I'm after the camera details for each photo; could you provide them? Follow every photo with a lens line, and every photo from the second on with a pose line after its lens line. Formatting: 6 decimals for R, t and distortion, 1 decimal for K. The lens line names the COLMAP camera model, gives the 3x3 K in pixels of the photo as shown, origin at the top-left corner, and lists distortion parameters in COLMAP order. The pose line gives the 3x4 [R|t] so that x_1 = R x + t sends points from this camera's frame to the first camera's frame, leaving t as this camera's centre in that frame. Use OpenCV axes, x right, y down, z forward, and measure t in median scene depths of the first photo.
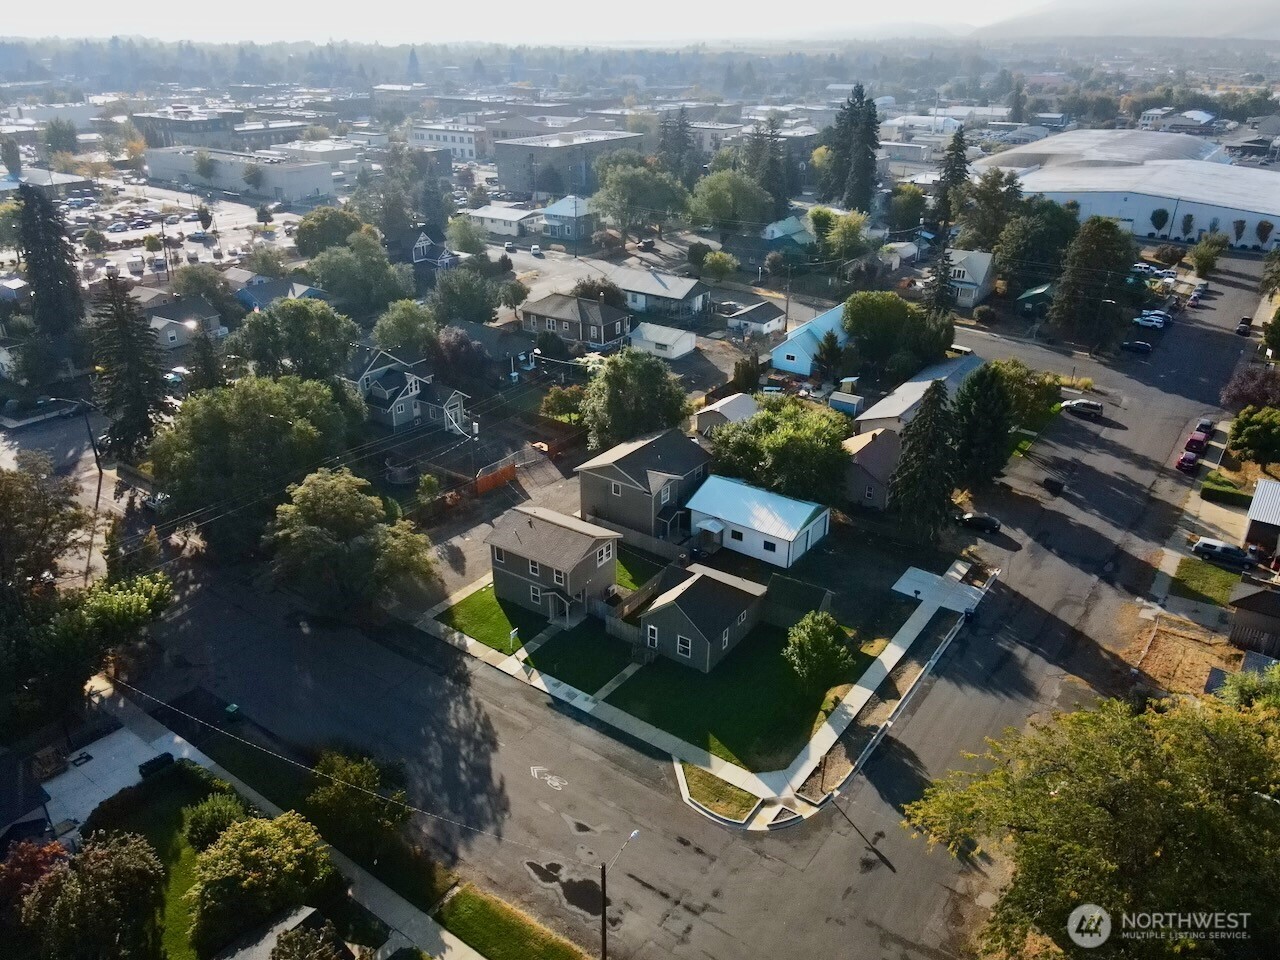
lens RADIAL K [[938.0, 0, 632.9], [0, 938.0, 479.8], [0, 0, 1]] dist [-0.007023, 0.049566]
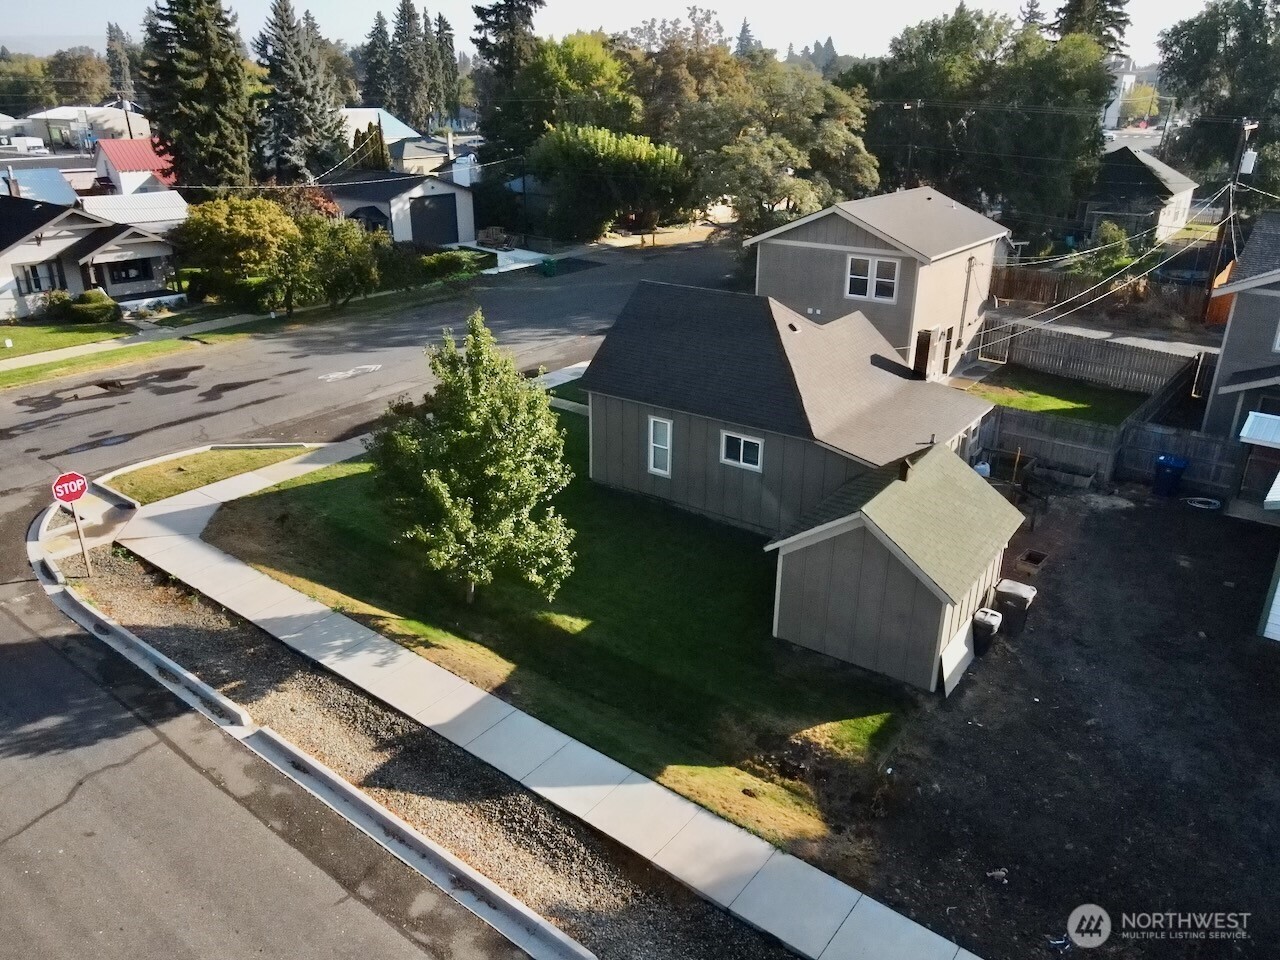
lens RADIAL K [[938.0, 0, 632.9], [0, 938.0, 479.8], [0, 0, 1]] dist [-0.007023, 0.049566]
pose [[-0.042900, 0.383304, -0.922625, 0.427734], [-0.431939, 0.825593, 0.363076, 0.047086], [0.900882, 0.414094, 0.130146, 0.904988]]
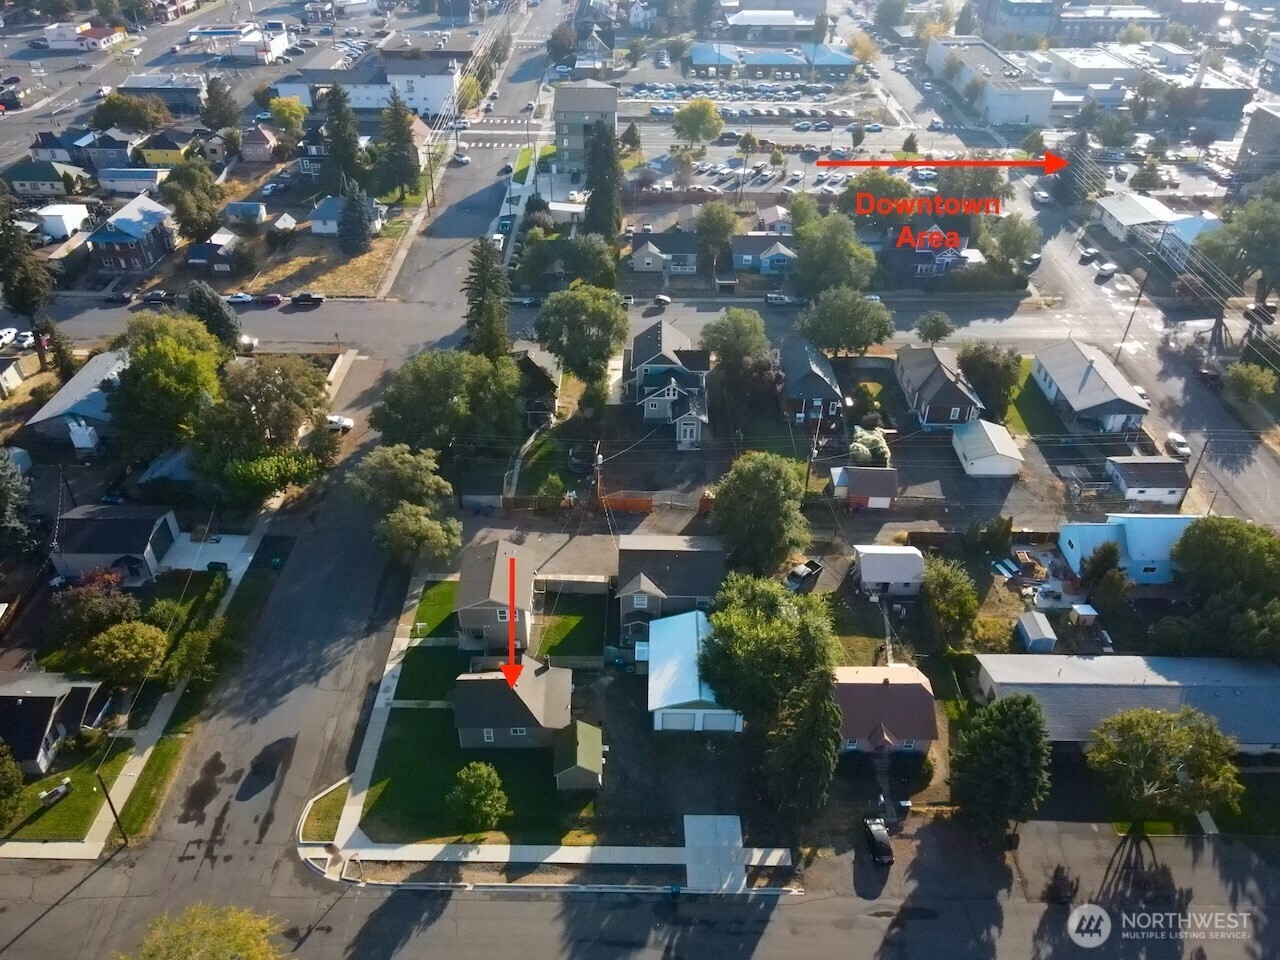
lens RADIAL K [[938.0, 0, 632.9], [0, 938.0, 479.8], [0, 0, 1]] dist [-0.007023, 0.049566]
pose [[0.577304, 0.479694, -0.660767, 0.778342], [-0.357443, 0.876049, 0.323687, -0.521011], [0.734135, 0.049321, 0.677210, 0.316922]]
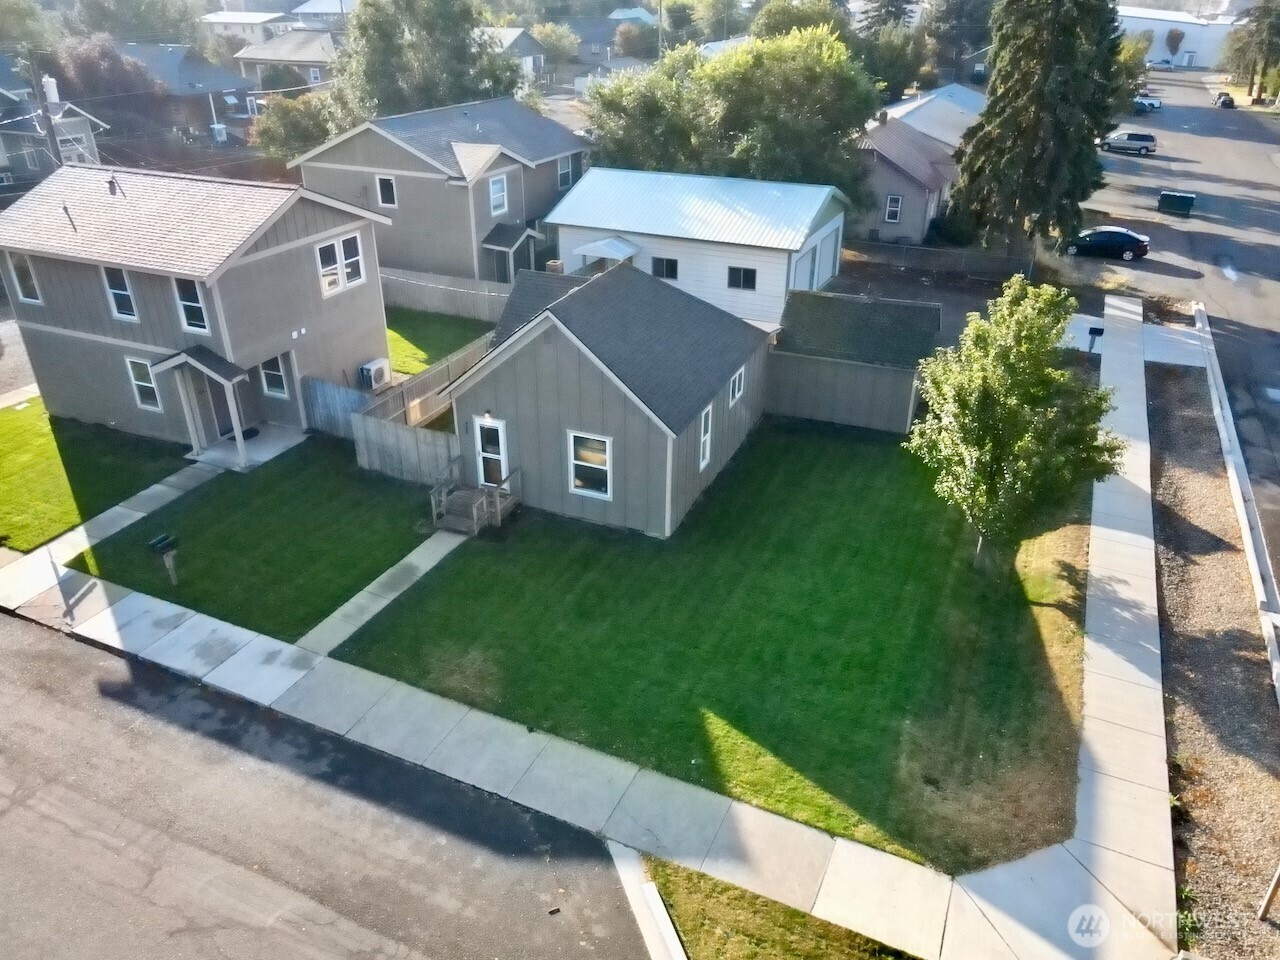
lens RADIAL K [[938.0, 0, 632.9], [0, 938.0, 479.8], [0, 0, 1]] dist [-0.007023, 0.049566]
pose [[0.982154, -0.085036, 0.167759, 0.013026], [0.078061, 0.995804, 0.047756, 0.158622], [-0.171116, -0.033809, 0.984671, 0.636773]]
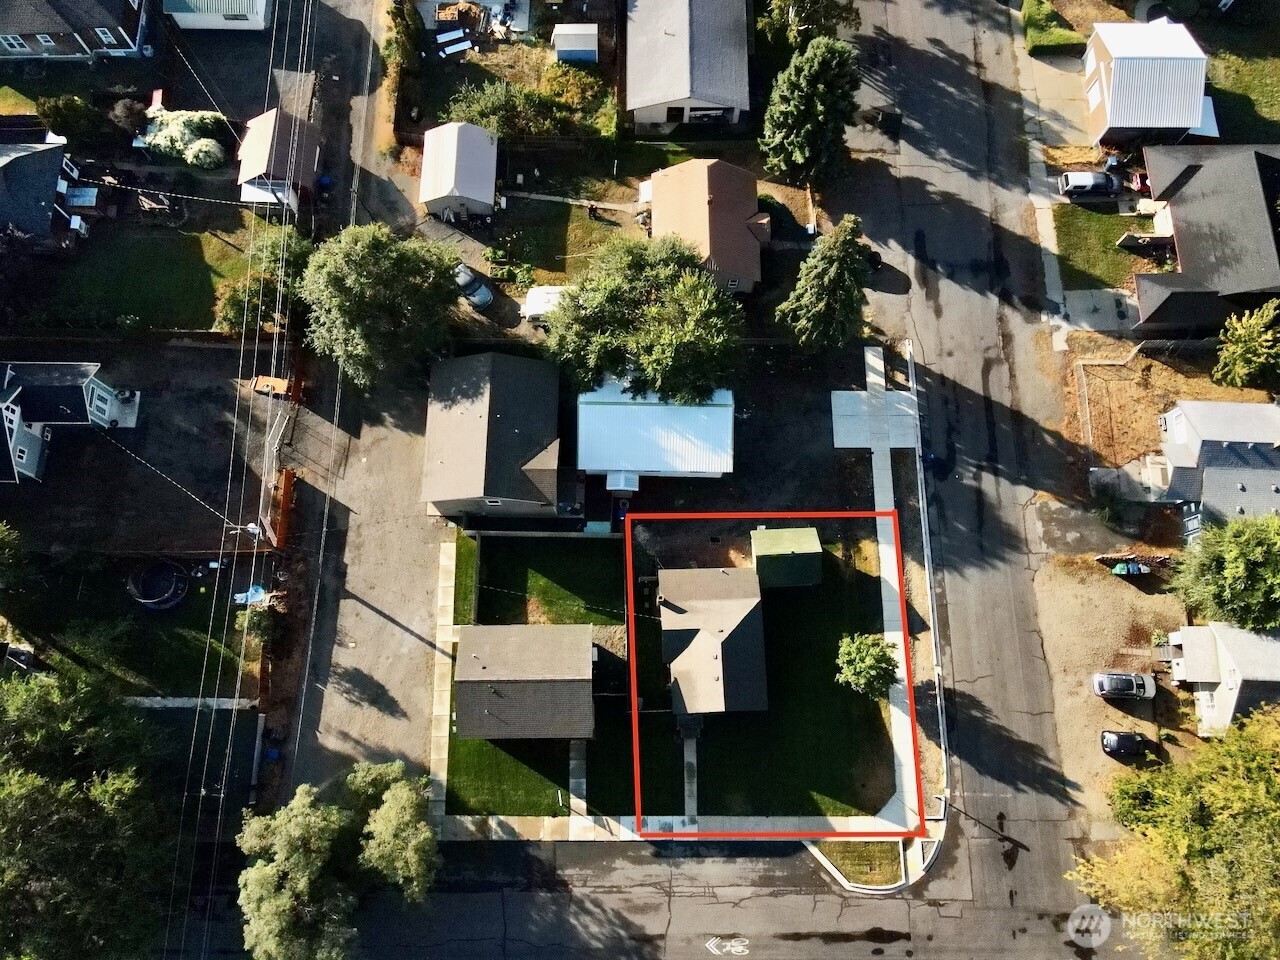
lens RADIAL K [[938.0, 0, 632.9], [0, 938.0, 479.8], [0, 0, 1]] dist [-0.007023, 0.049566]
pose [[0.812776, -0.559238, 0.163242, -0.046501], [0.244622, 0.581918, 0.775585, -0.657100], [-0.528730, -0.590444, 0.609770, 0.585494]]
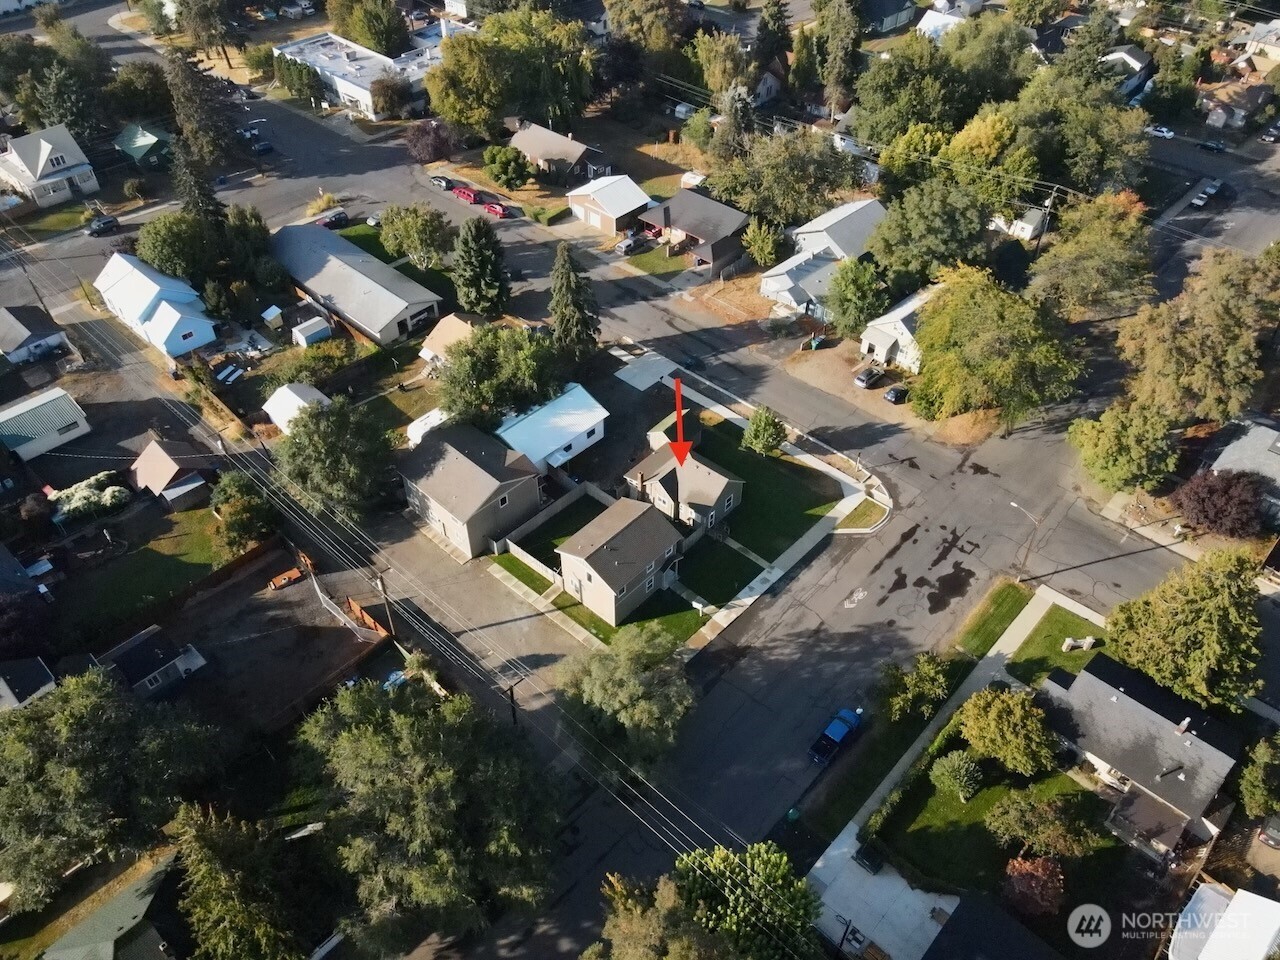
lens RADIAL K [[938.0, 0, 632.9], [0, 938.0, 479.8], [0, 0, 1]] dist [-0.007023, 0.049566]
pose [[0.129954, -0.687050, 0.714894, -0.831269], [0.426155, 0.689719, 0.585389, -0.633413], [-0.895268, 0.228582, 0.382421, 0.576767]]
